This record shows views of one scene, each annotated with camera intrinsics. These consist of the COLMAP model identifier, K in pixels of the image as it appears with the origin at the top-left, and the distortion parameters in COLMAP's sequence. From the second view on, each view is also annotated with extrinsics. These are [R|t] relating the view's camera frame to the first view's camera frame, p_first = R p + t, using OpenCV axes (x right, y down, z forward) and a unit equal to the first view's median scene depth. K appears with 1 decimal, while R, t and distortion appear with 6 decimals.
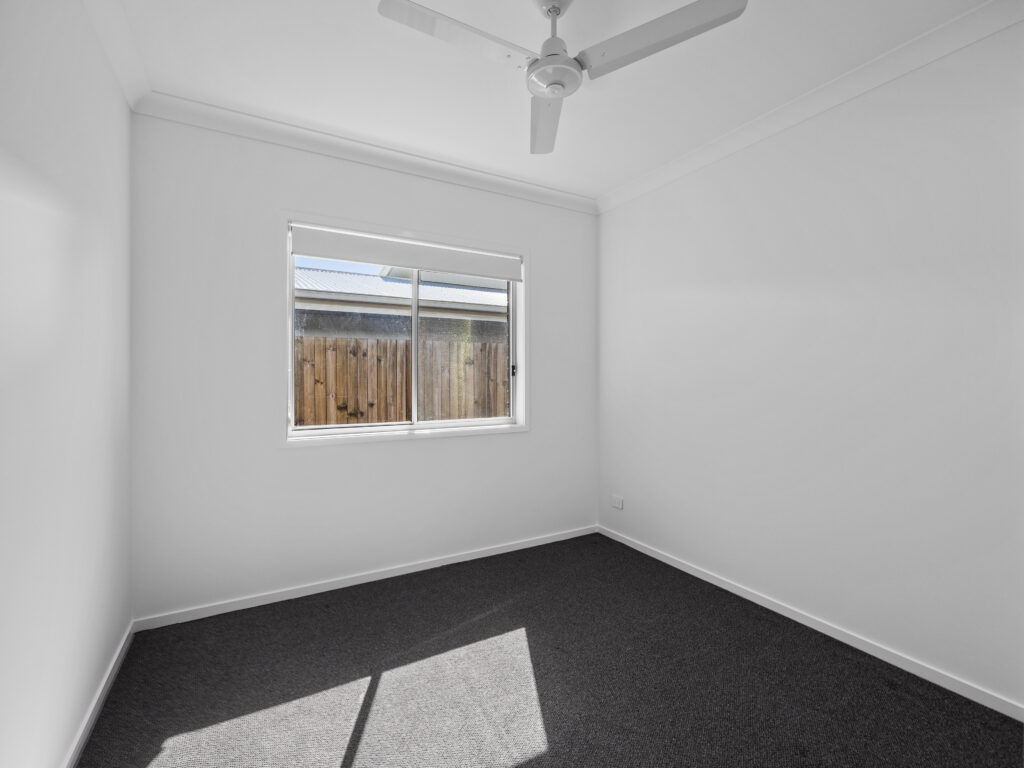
lens RADIAL K [[437.8, 0, 513.6], [0, 437.8, 382.1], [0, 0, 1]] dist [-0.001988, -0.000190]
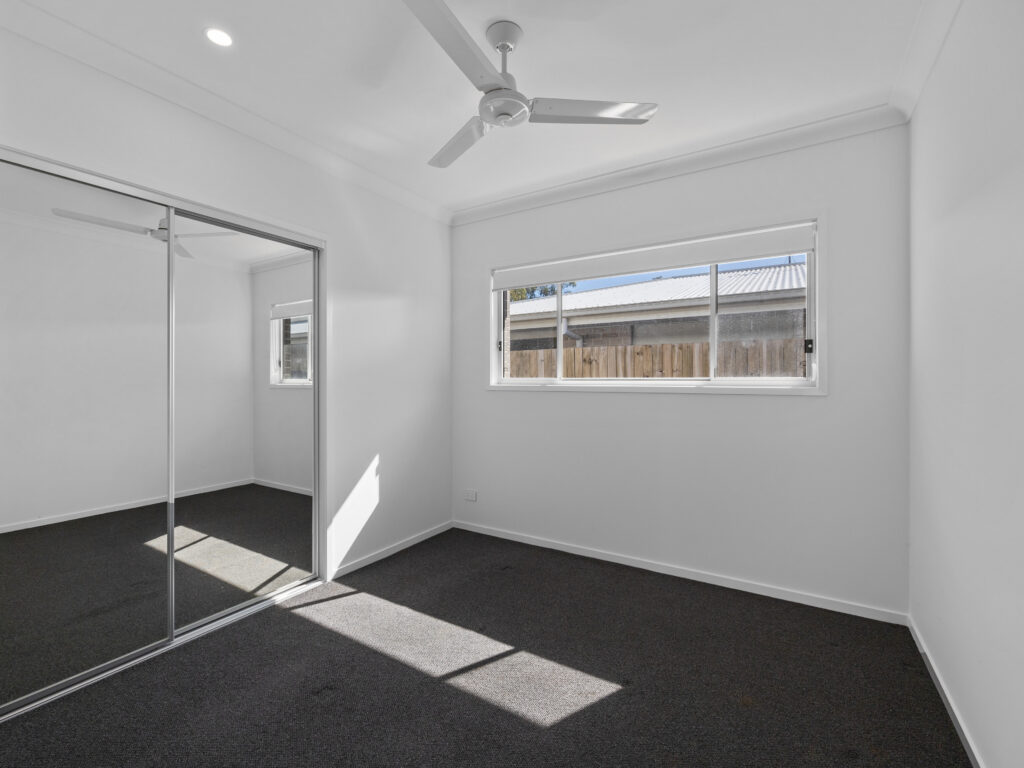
lens RADIAL K [[437.8, 0, 513.6], [0, 437.8, 382.1], [0, 0, 1]] dist [-0.001988, -0.000190]
pose [[0.505947, 0.005054, -0.862550, 0.466278], [-0.014320, 0.999894, -0.002541, 0.001282], [0.862445, 0.013638, 0.505966, 0.205990]]
